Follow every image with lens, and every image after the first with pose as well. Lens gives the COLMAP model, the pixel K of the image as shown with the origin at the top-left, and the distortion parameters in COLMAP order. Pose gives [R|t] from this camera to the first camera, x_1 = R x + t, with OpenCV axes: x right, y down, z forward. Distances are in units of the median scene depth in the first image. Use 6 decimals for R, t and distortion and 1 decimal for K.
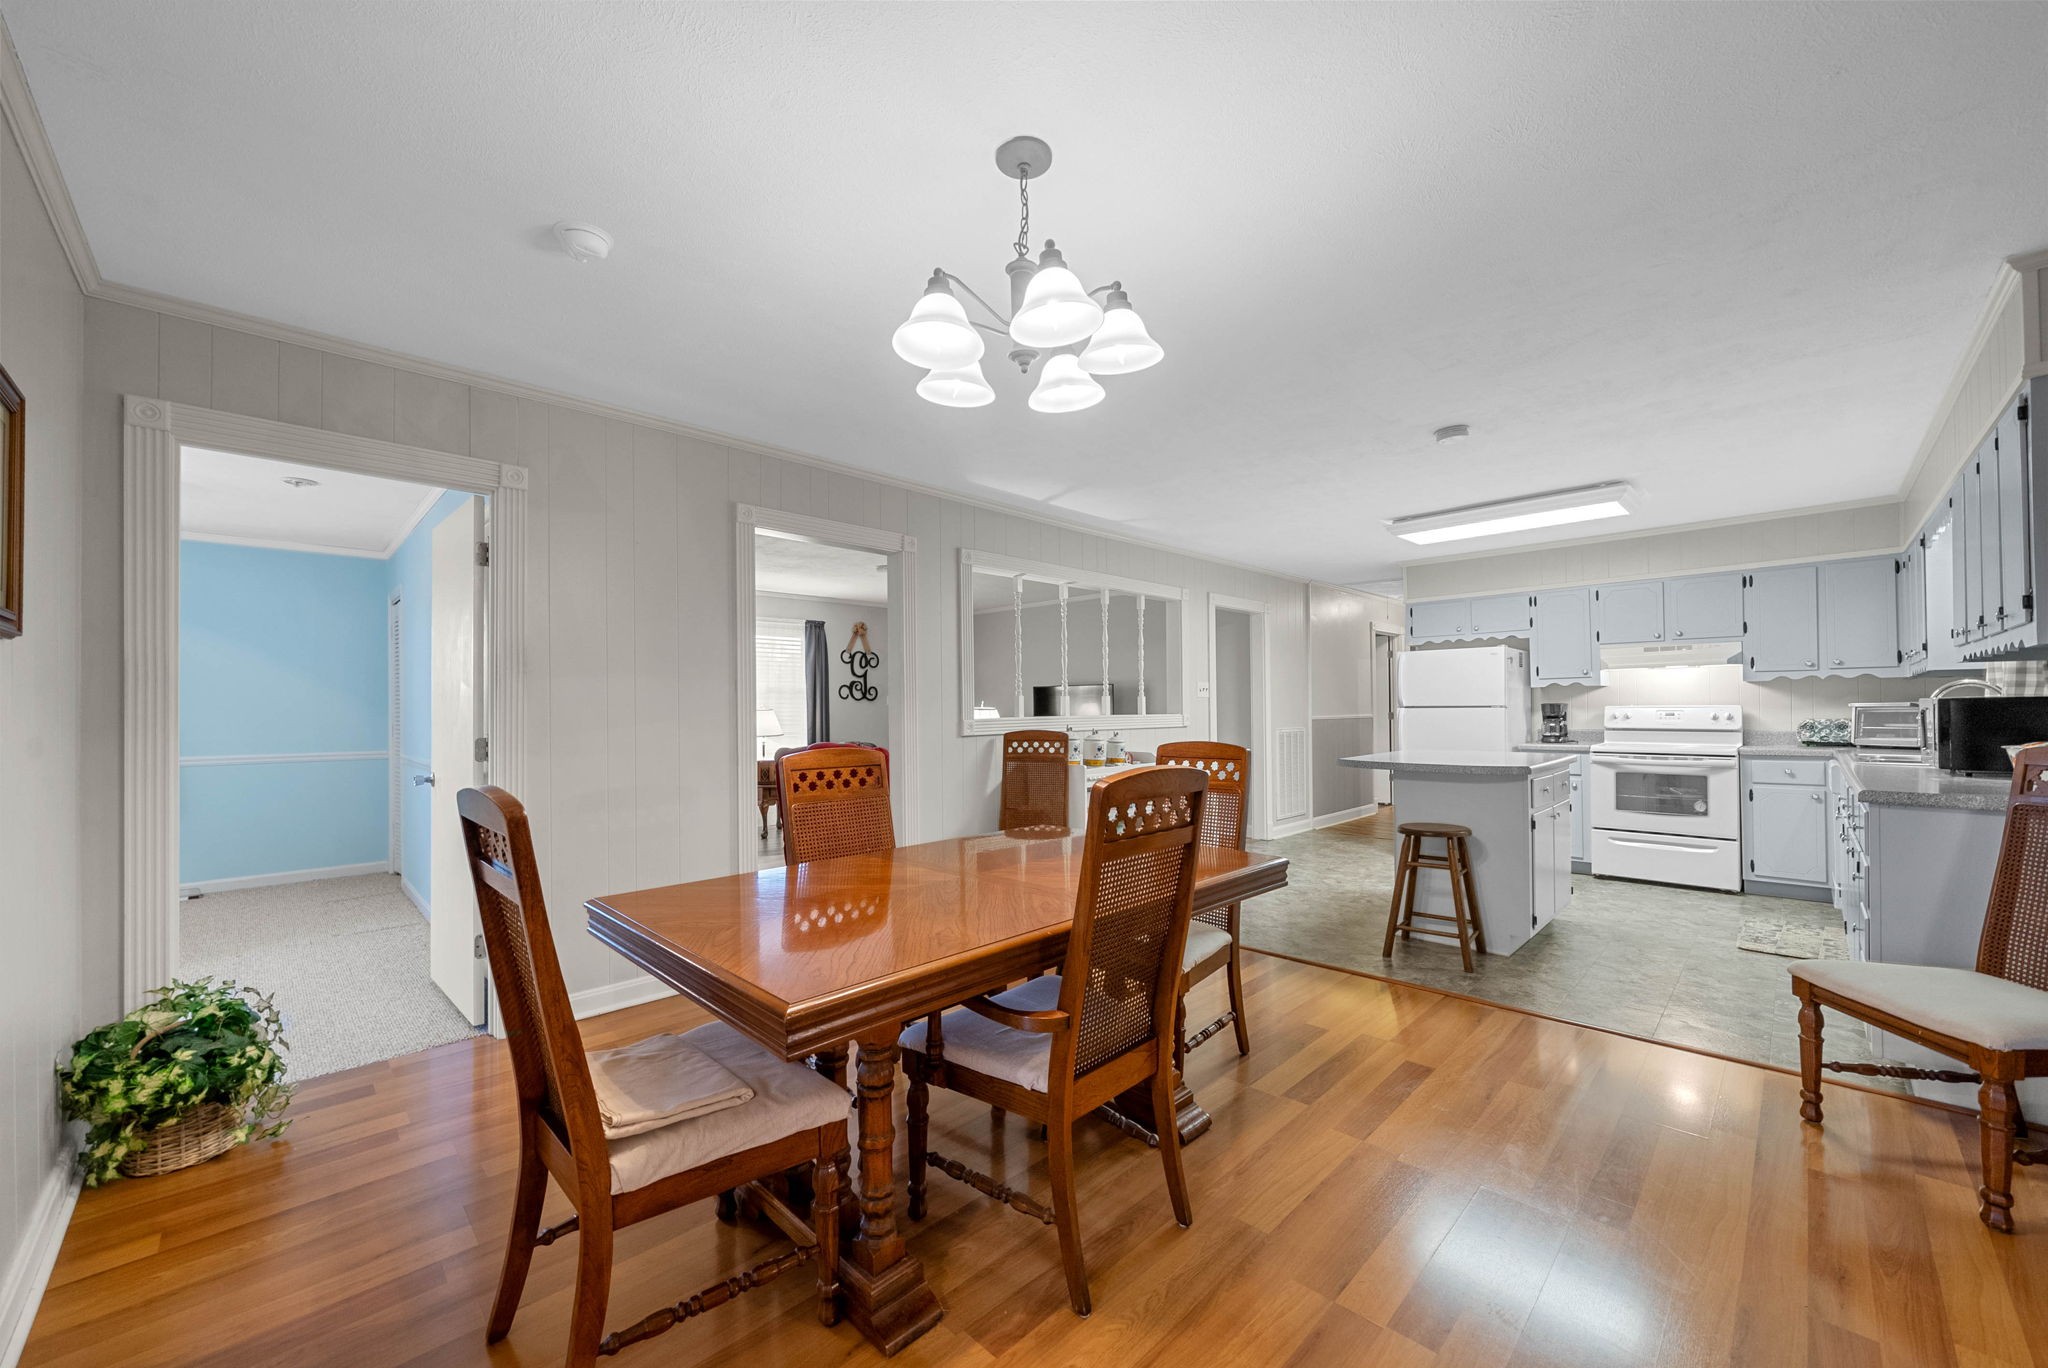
lens RADIAL K [[789.6, 0, 1016.7], [0, 789.6, 718.2], [0, 0, 1]] dist [0.000212, 0.000020]
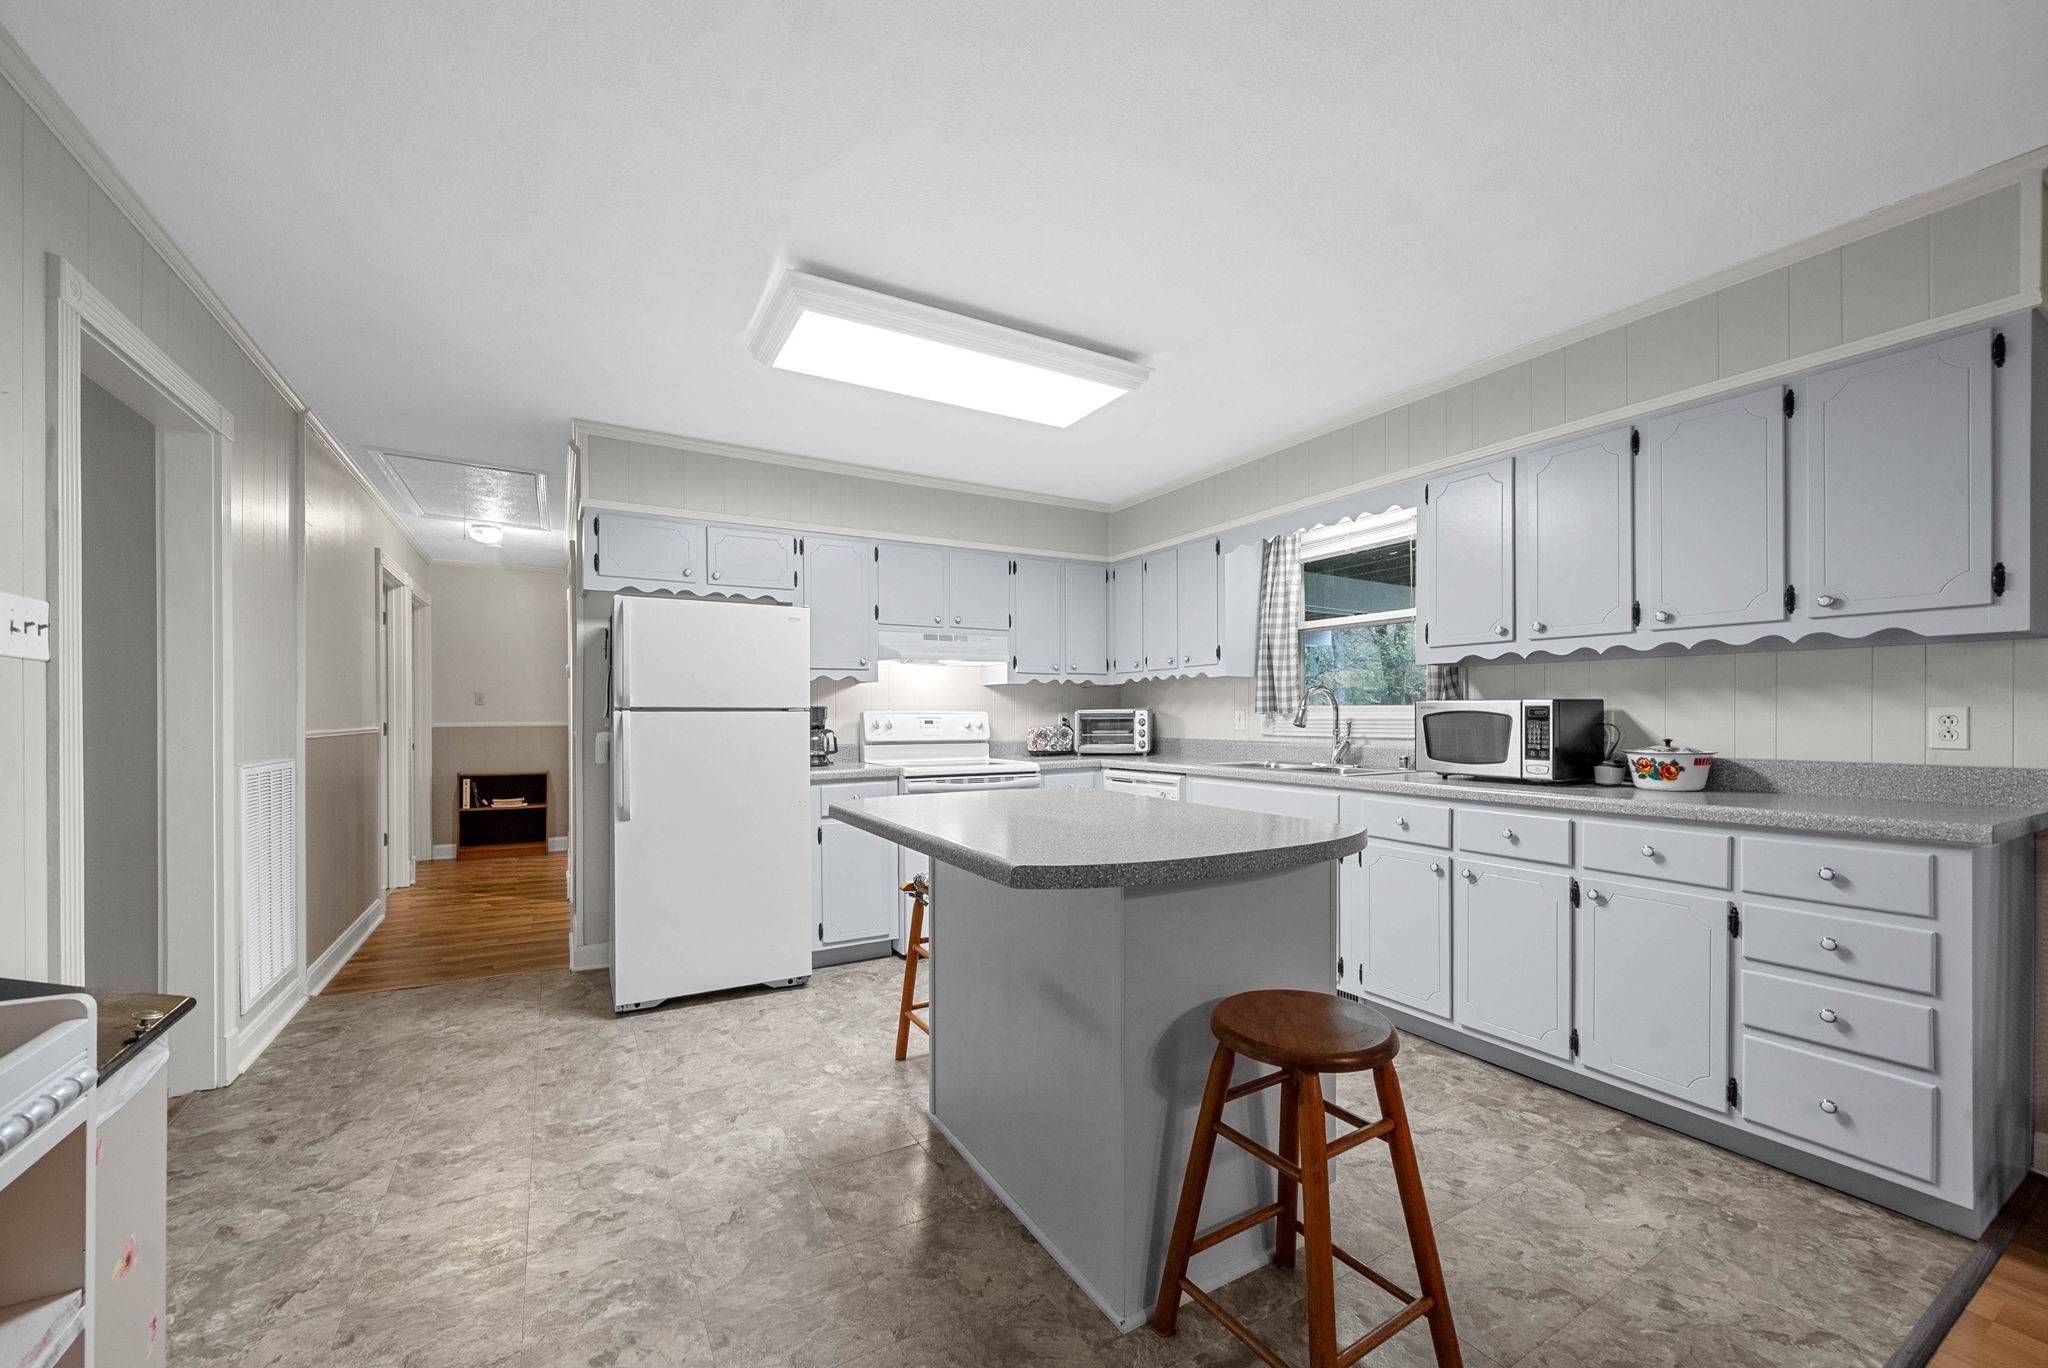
lens RADIAL K [[789.6, 0, 1016.7], [0, 789.6, 718.2], [0, 0, 1]] dist [0.000212, 0.000020]
pose [[0.254250, 0.004088, 0.967130, 0.091233], [0.011174, 0.999912, -0.007164, -0.002704], [-0.967074, 0.012628, 0.254182, 0.749633]]
